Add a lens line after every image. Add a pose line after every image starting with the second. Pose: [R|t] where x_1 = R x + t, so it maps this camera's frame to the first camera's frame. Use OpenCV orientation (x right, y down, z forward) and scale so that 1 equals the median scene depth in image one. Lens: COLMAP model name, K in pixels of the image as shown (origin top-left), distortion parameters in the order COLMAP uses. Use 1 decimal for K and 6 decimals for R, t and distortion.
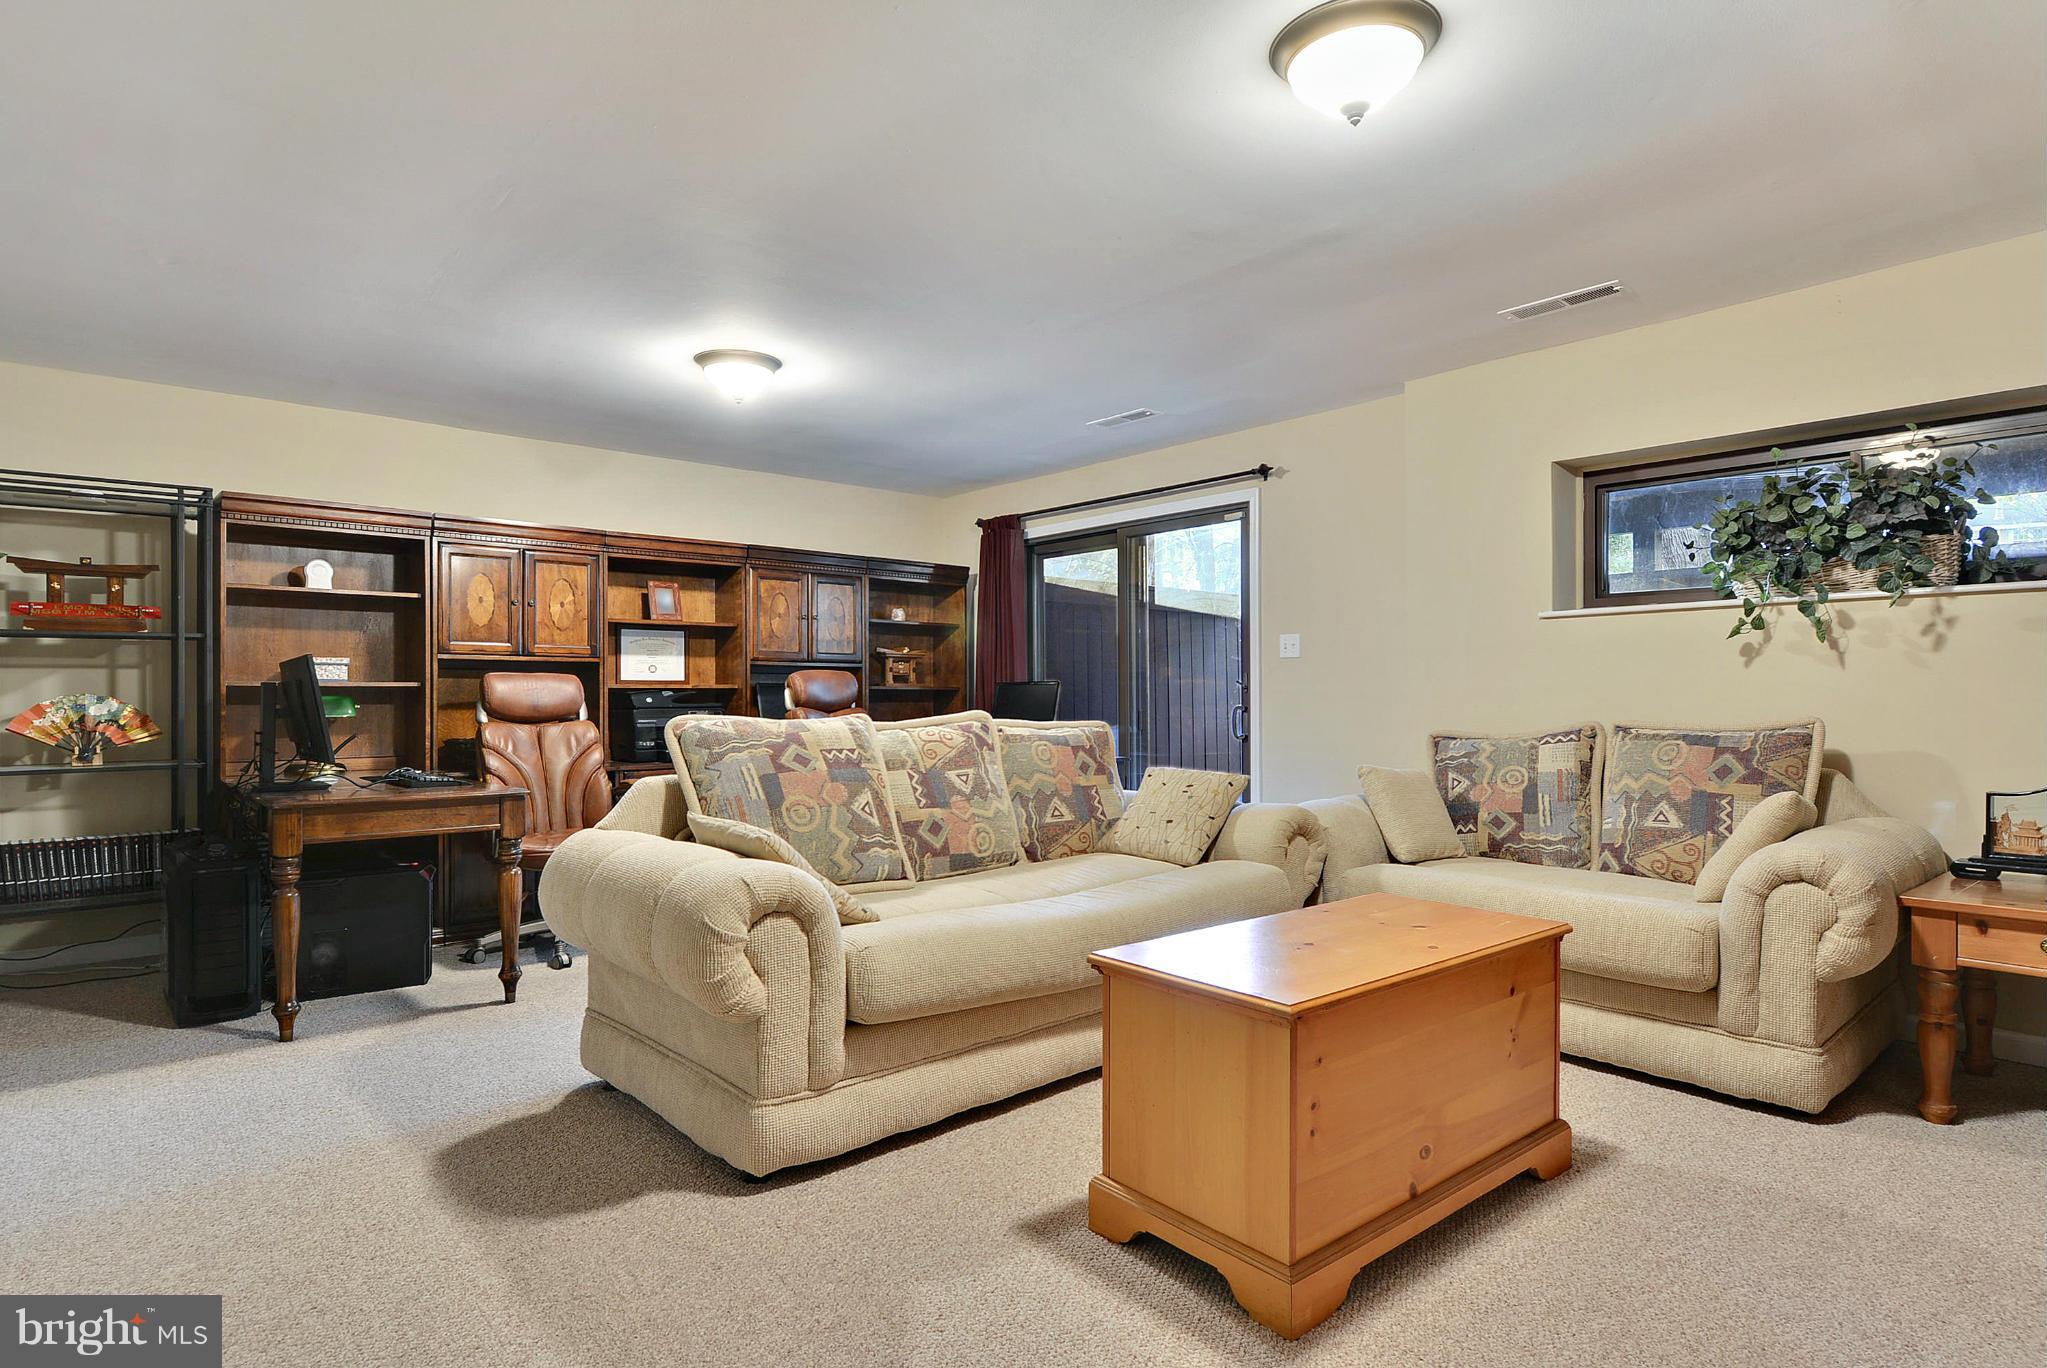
lens RADIAL K [[1104.6, 0, 1021.0], [0, 1104.6, 687.5], [0, 0, 1]] dist [0.004985, 0.000104]
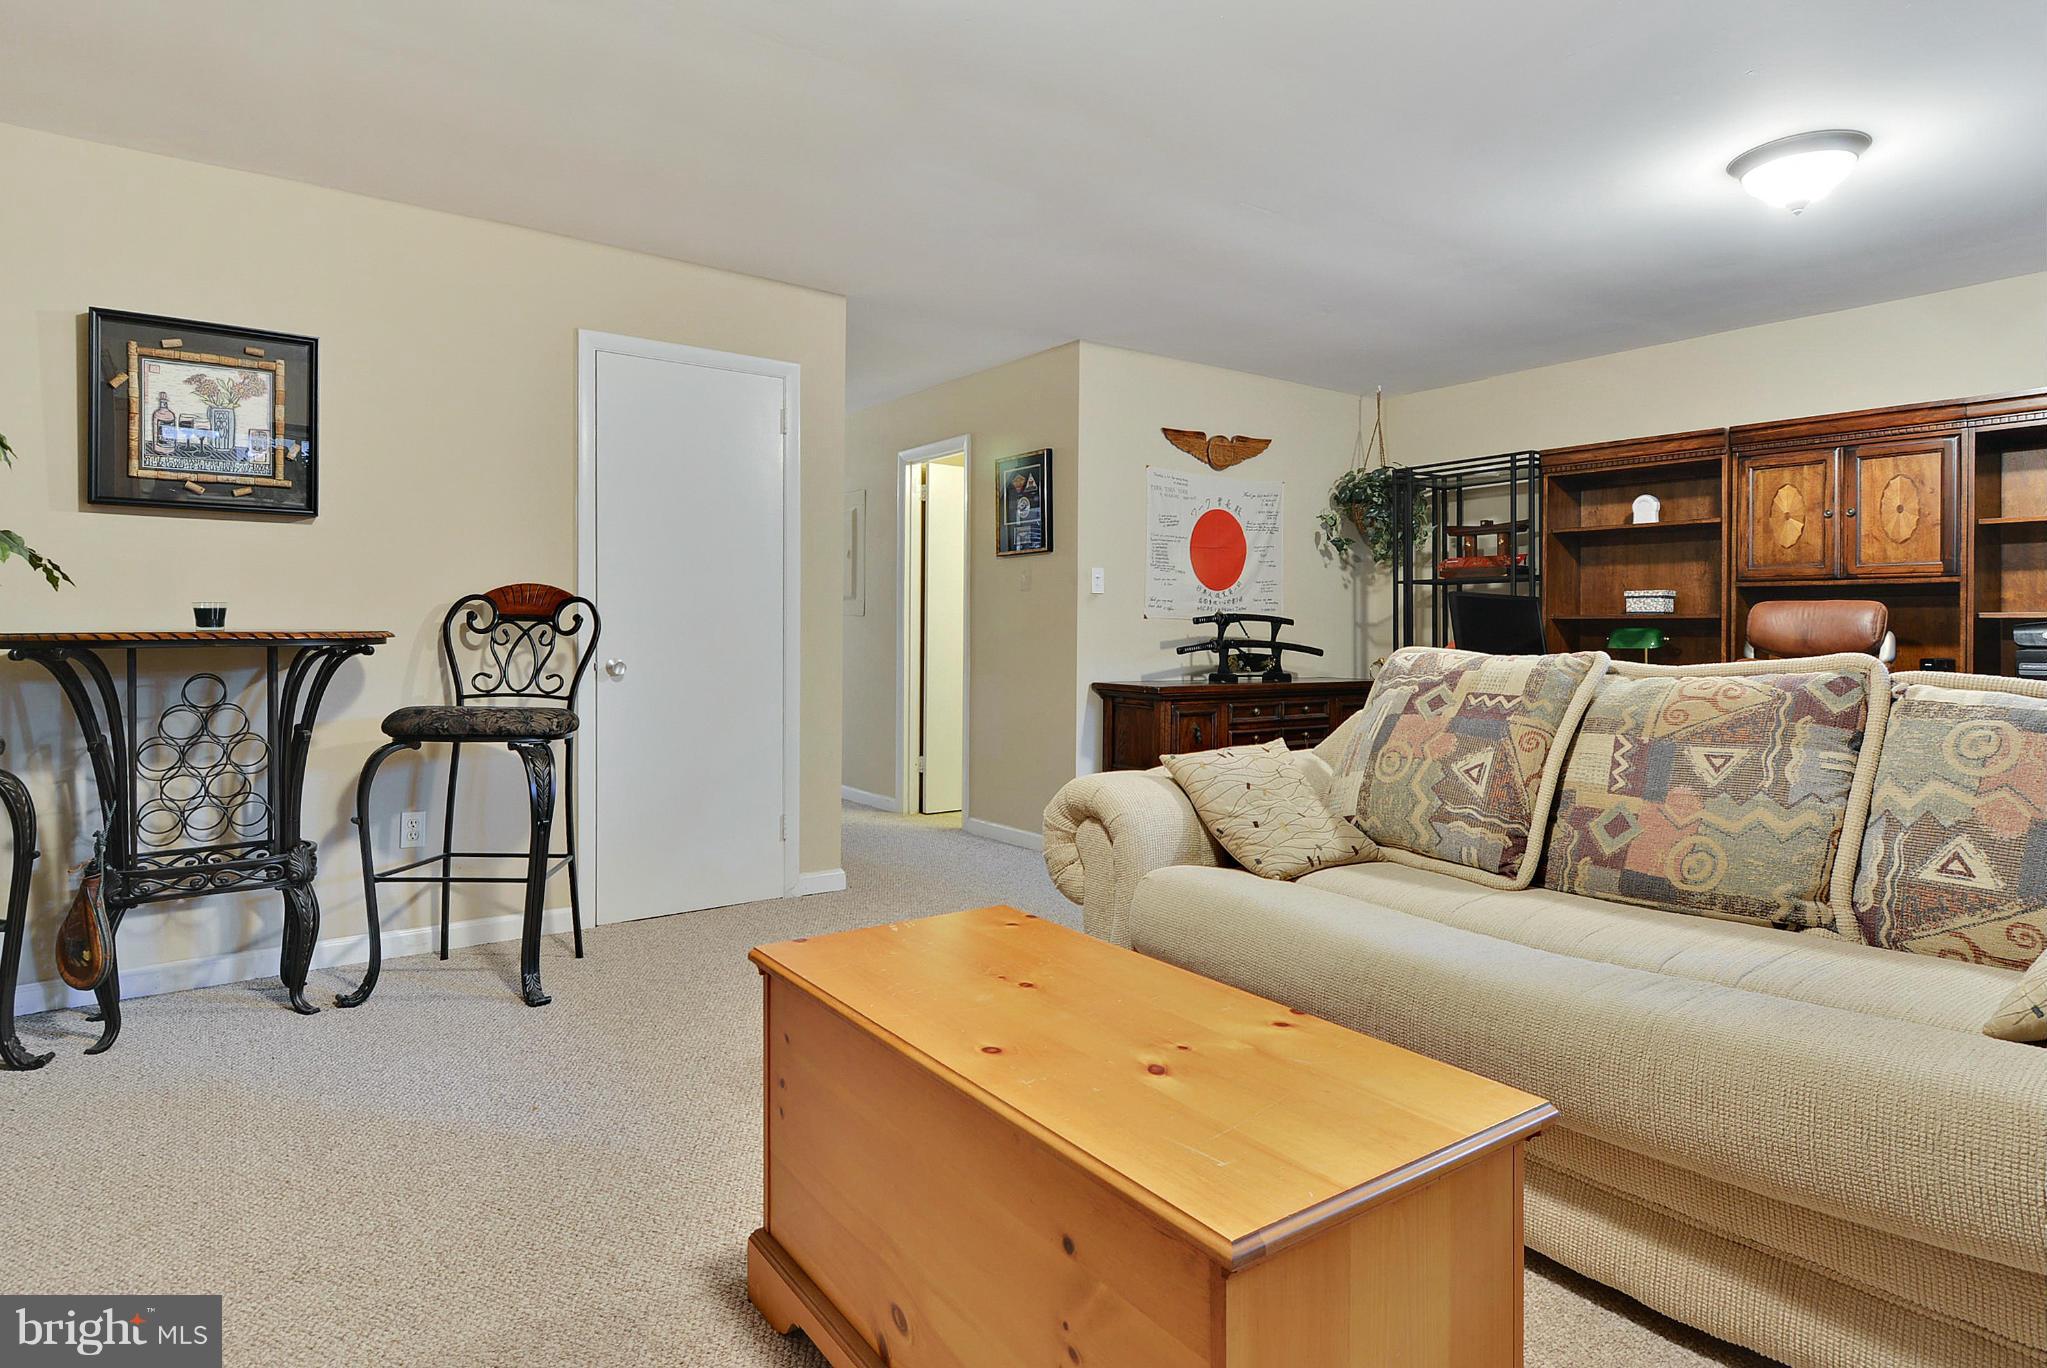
lens RADIAL K [[1104.6, 0, 986.5], [0, 1104.6, 636.8], [0, 0, 1]] dist [0.004985, 0.000104]
pose [[-0.095269, 0.008211, -0.995418, 0.560622], [0.003421, 0.999963, 0.007921, 0.006431], [0.995446, -0.002651, -0.095294, 0.618986]]
